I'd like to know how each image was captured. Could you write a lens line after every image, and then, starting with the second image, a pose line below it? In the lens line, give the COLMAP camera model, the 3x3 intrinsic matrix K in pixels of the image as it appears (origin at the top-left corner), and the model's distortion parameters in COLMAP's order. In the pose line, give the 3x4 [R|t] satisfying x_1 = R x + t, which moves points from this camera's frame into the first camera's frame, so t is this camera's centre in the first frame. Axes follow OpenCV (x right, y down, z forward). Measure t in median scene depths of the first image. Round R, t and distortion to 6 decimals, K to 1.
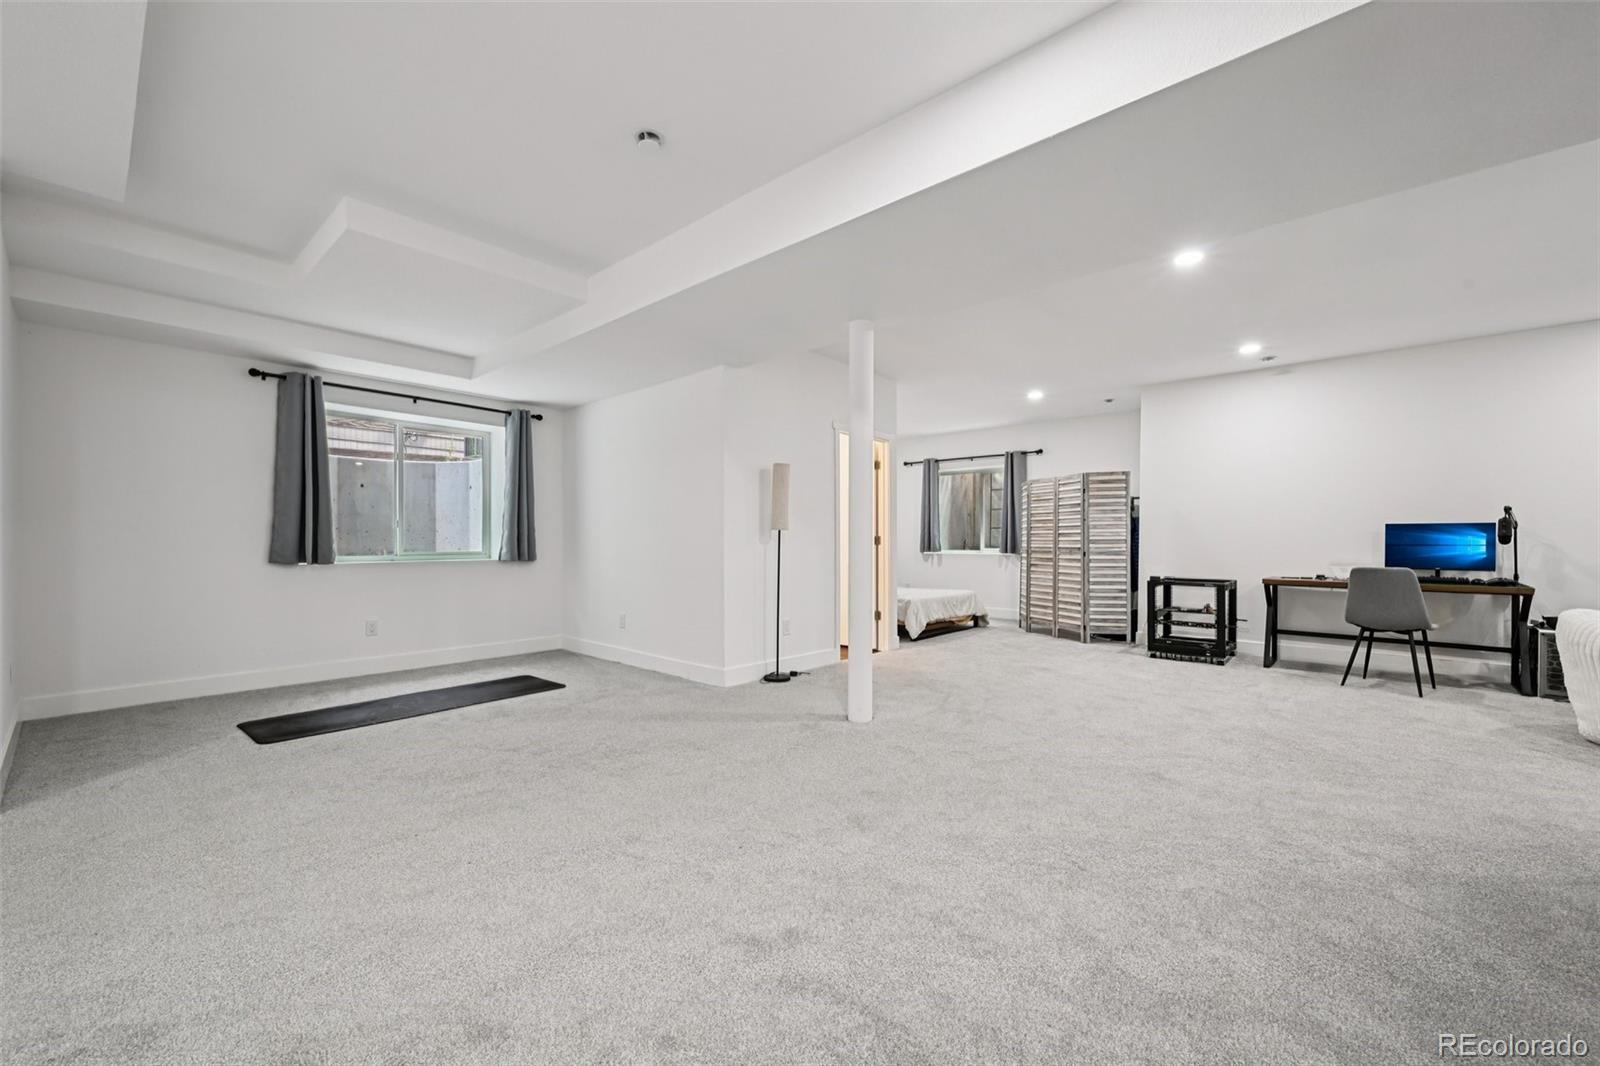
lens RADIAL K [[633.7, 0, 805.9], [0, 633.7, 542.3], [0, 0, 1]] dist [-0.000353, -0.000166]
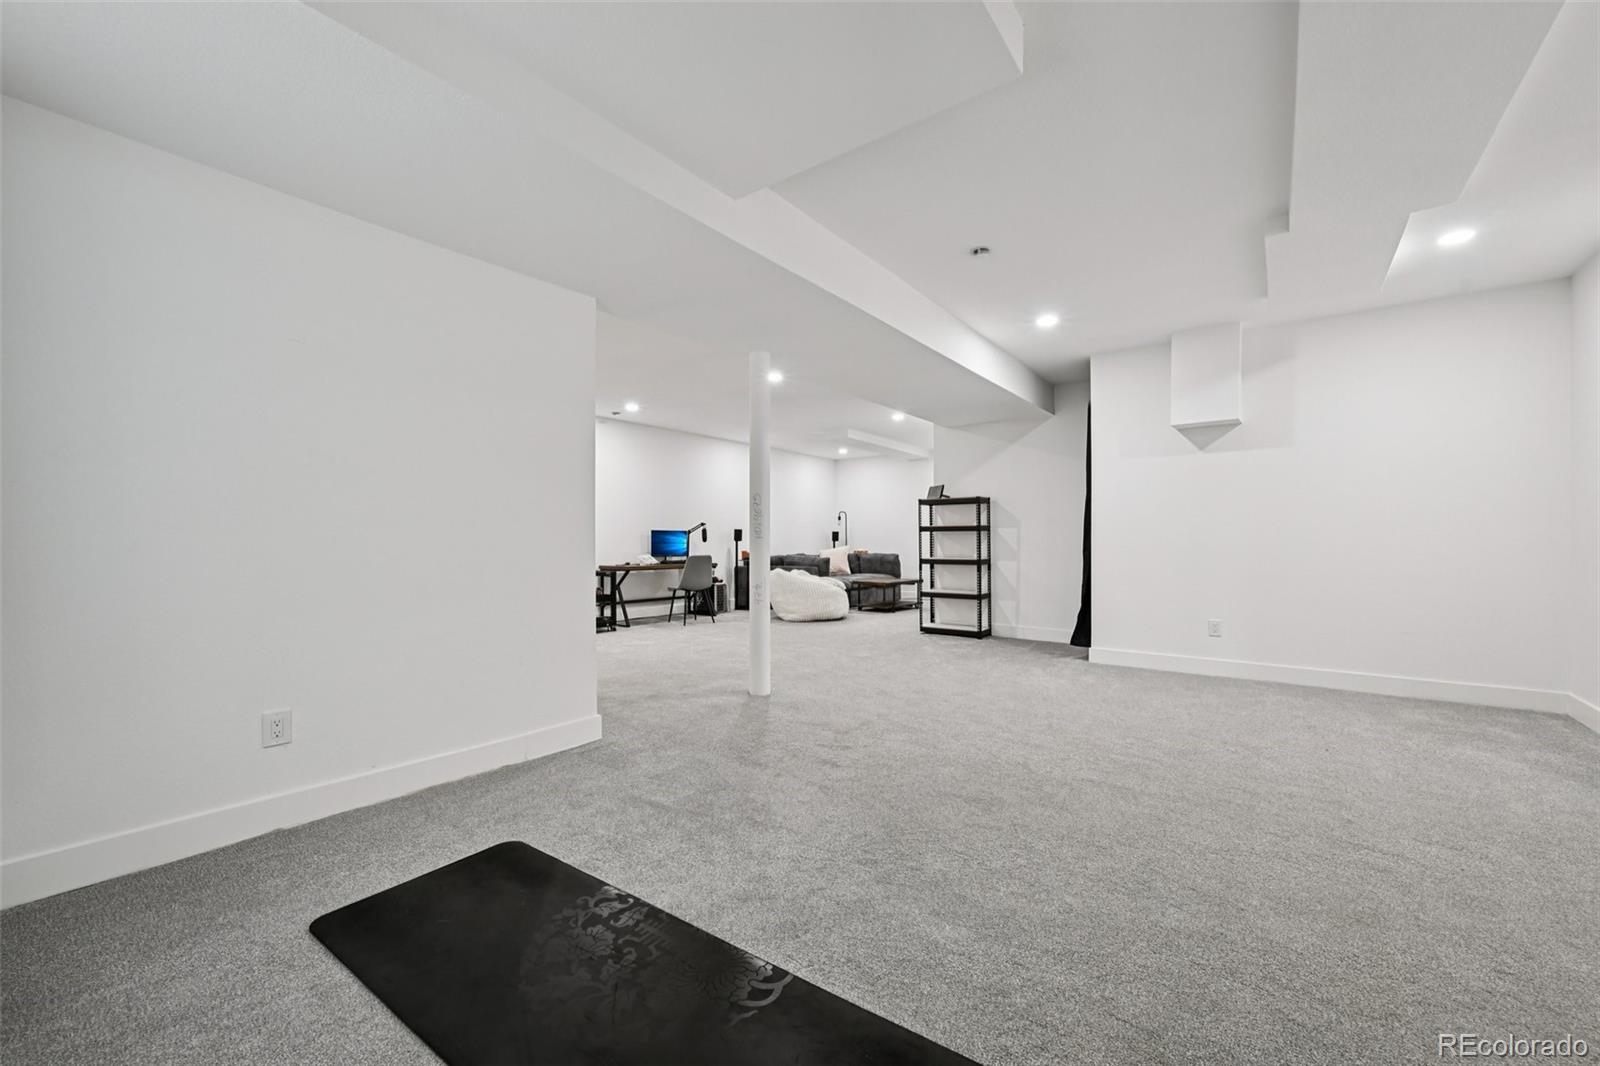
lens RADIAL K [[632.5, 0, 804.3], [0, 632.5, 537.8], [0, 0, 1]] dist [-0.000366, 0.000032]
pose [[-0.070527, 0.004465, 0.997500, -0.620976], [0.000884, 0.999990, -0.004413, -0.000696], [-0.997510, 0.000570, -0.070530, 0.577076]]
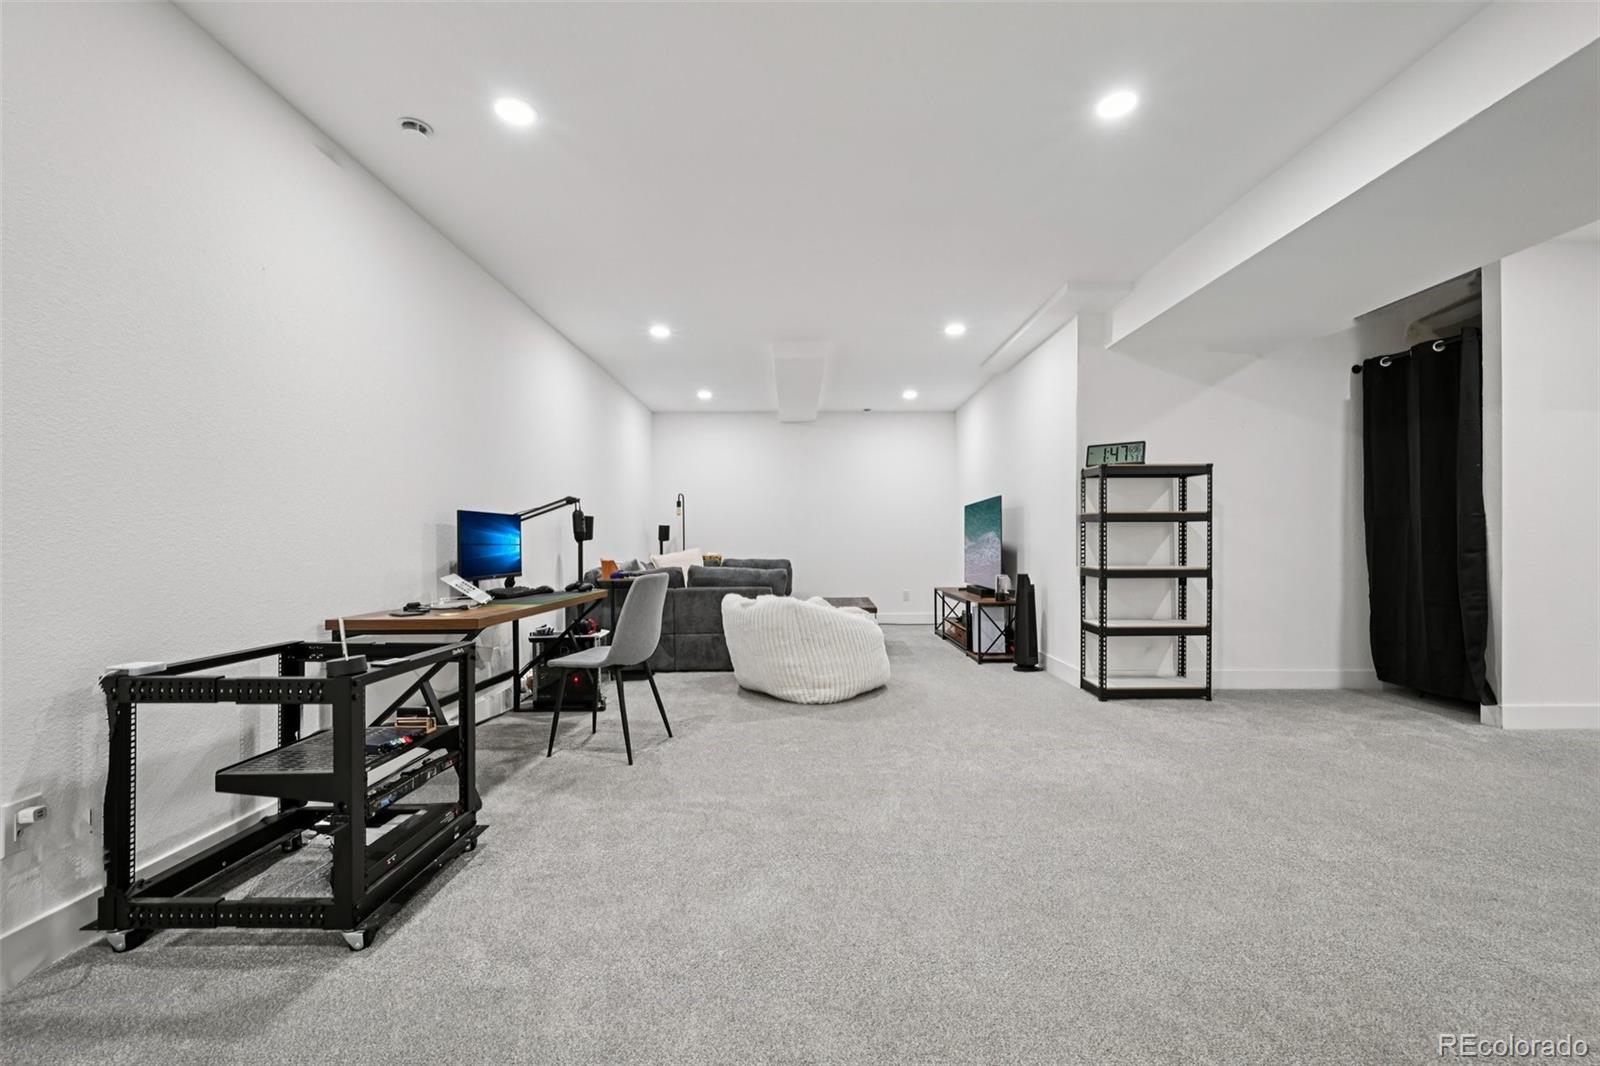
lens RADIAL K [[633.7, 0, 805.9], [0, 633.7, 542.3], [0, 0, 1]] dist [-0.000353, -0.000166]
pose [[-0.648916, 0.000765, 0.760859, 0.184074], [0.003463, 0.999992, 0.001947, 0.002079], [-0.760852, 0.003899, -0.648914, 0.919855]]
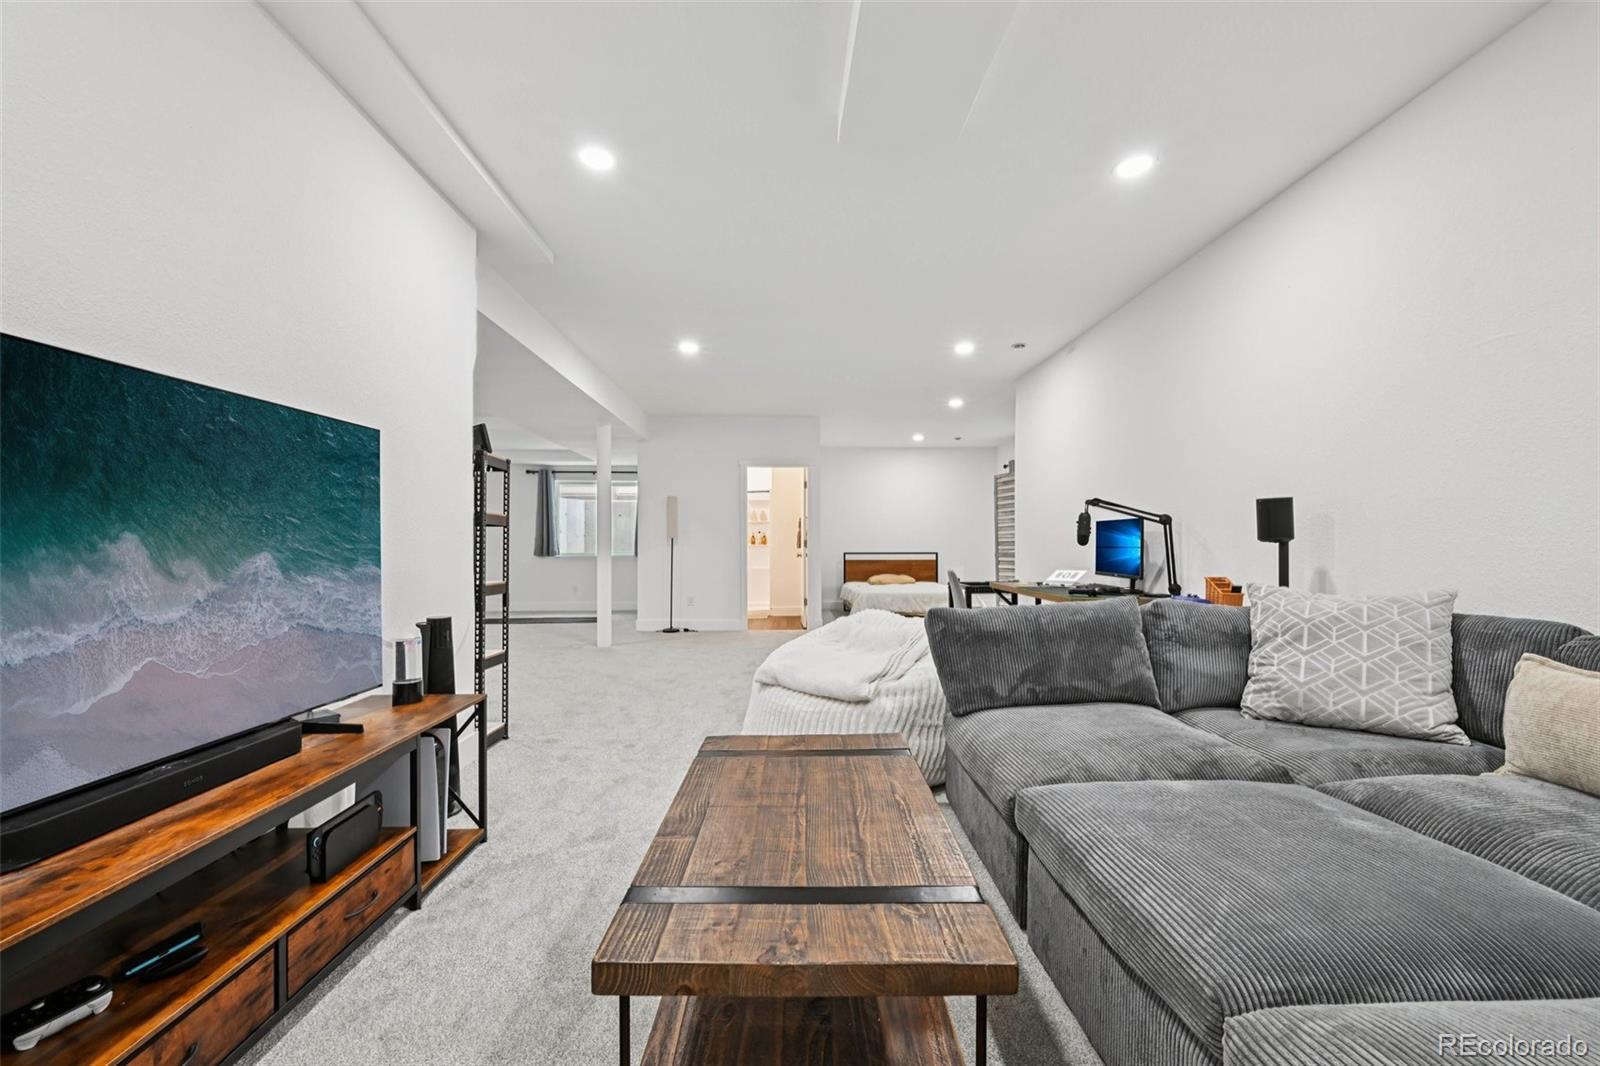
lens RADIAL K [[633.7, 0, 805.9], [0, 633.7, 542.3], [0, 0, 1]] dist [-0.000353, -0.000166]
pose [[0.661191, -0.006608, -0.750188, 1.023733], [-0.000078, 0.999961, -0.008876, 0.004329], [0.750217, 0.005927, 0.661165, 0.163314]]
